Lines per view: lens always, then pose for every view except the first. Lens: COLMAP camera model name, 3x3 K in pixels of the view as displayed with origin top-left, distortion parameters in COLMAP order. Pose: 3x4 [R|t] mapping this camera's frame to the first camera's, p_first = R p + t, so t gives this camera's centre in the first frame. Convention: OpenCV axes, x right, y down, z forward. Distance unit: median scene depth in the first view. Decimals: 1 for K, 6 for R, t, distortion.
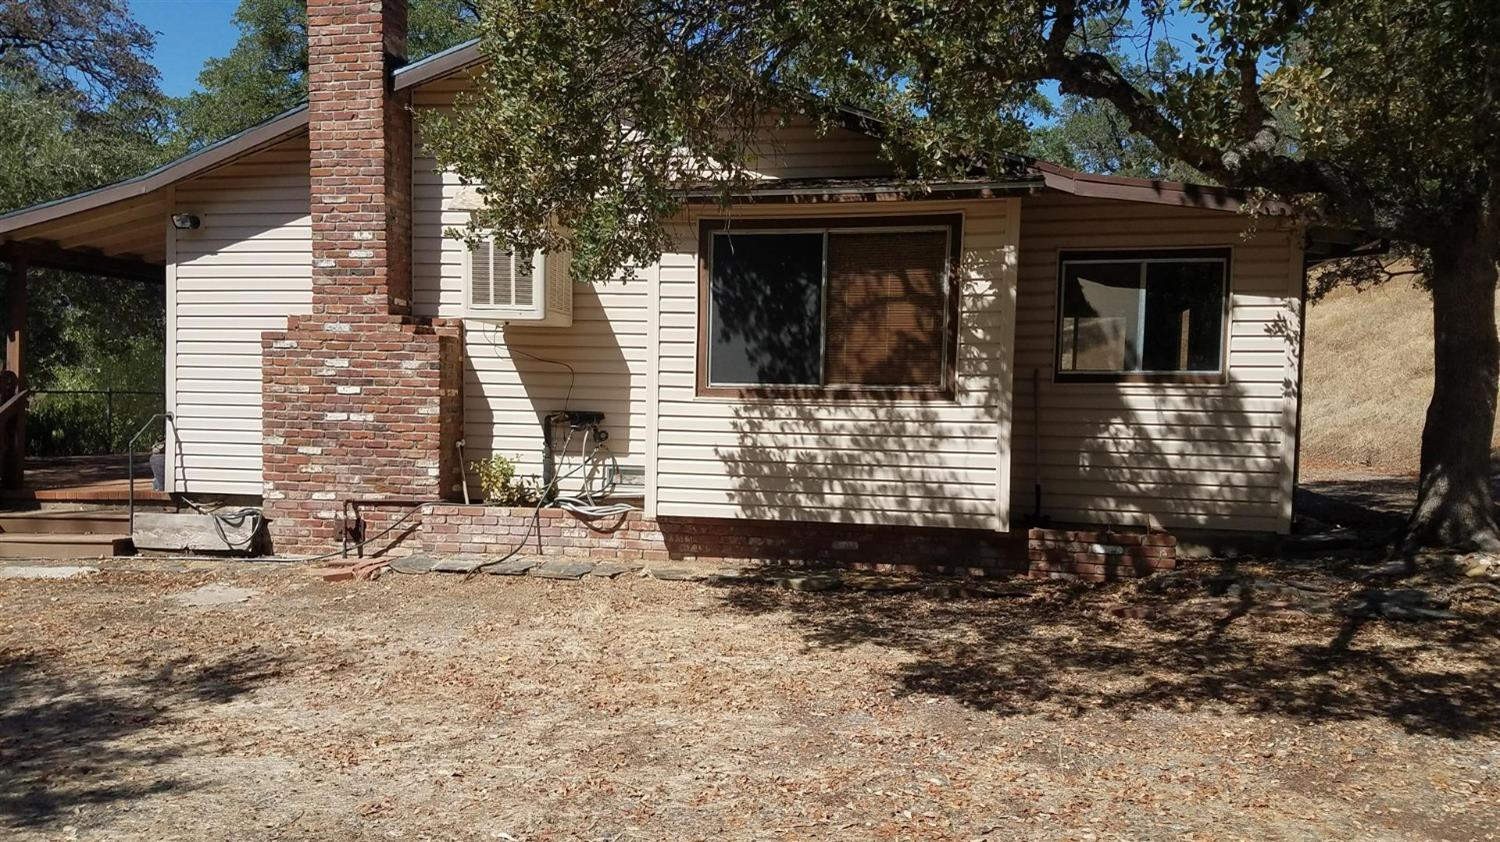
lens RADIAL K [[1155.7, 0, 750.0], [0, 1155.7, 424.3], [0, 0, 1]] dist [0.091586, 0.000548]
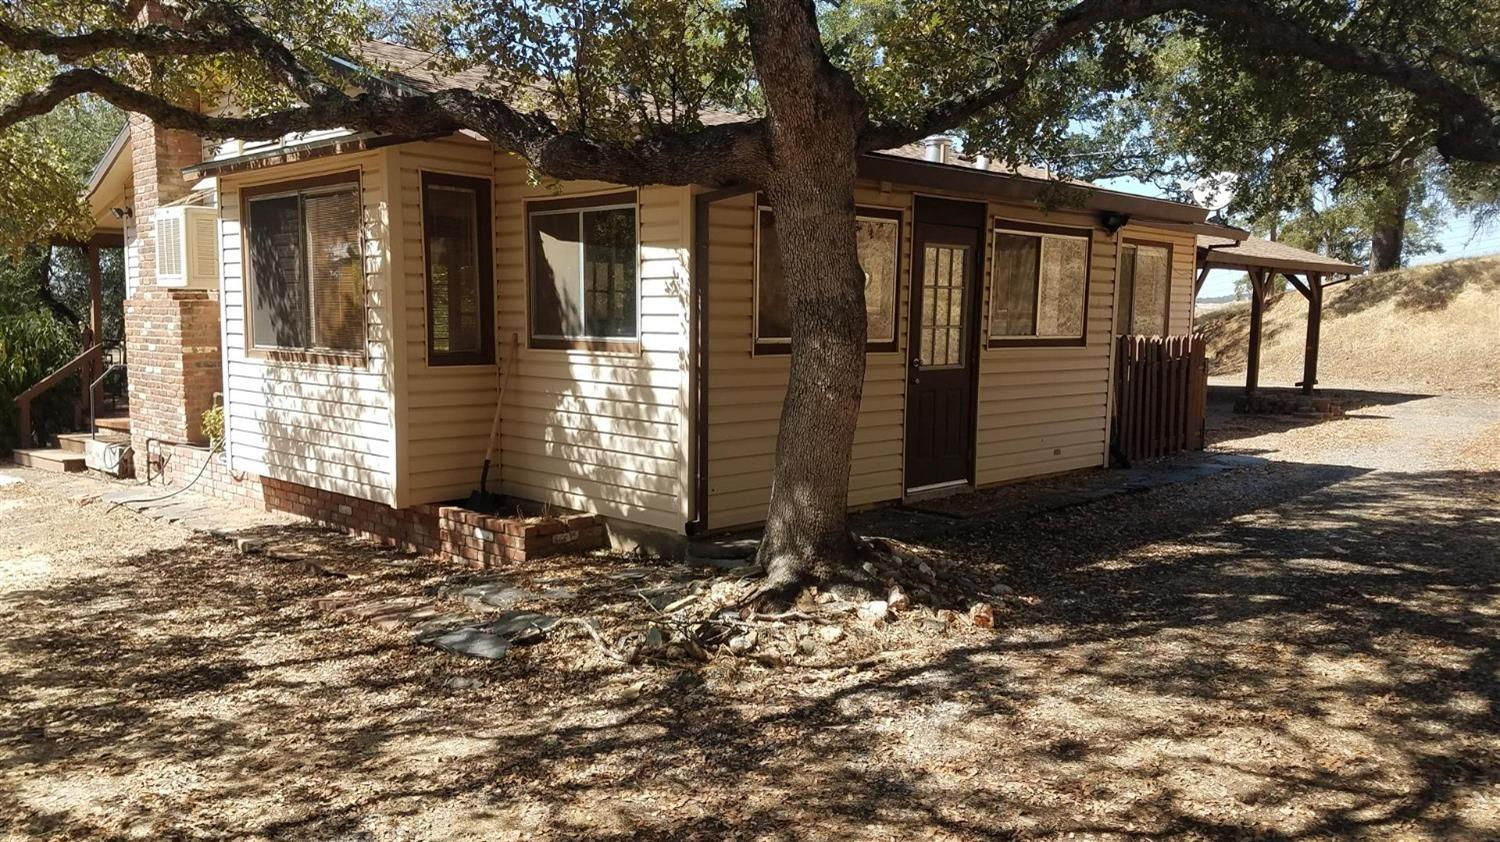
lens RADIAL K [[1155.7, 0, 749.8], [0, 1155.7, 418.8], [0, 0, 1]] dist [0.091586, 0.000548]
pose [[0.846688, 0.039901, -0.530592, 0.919958], [-0.009696, 0.998176, 0.059590, -0.038040], [0.532002, -0.045309, 0.845530, 0.334972]]
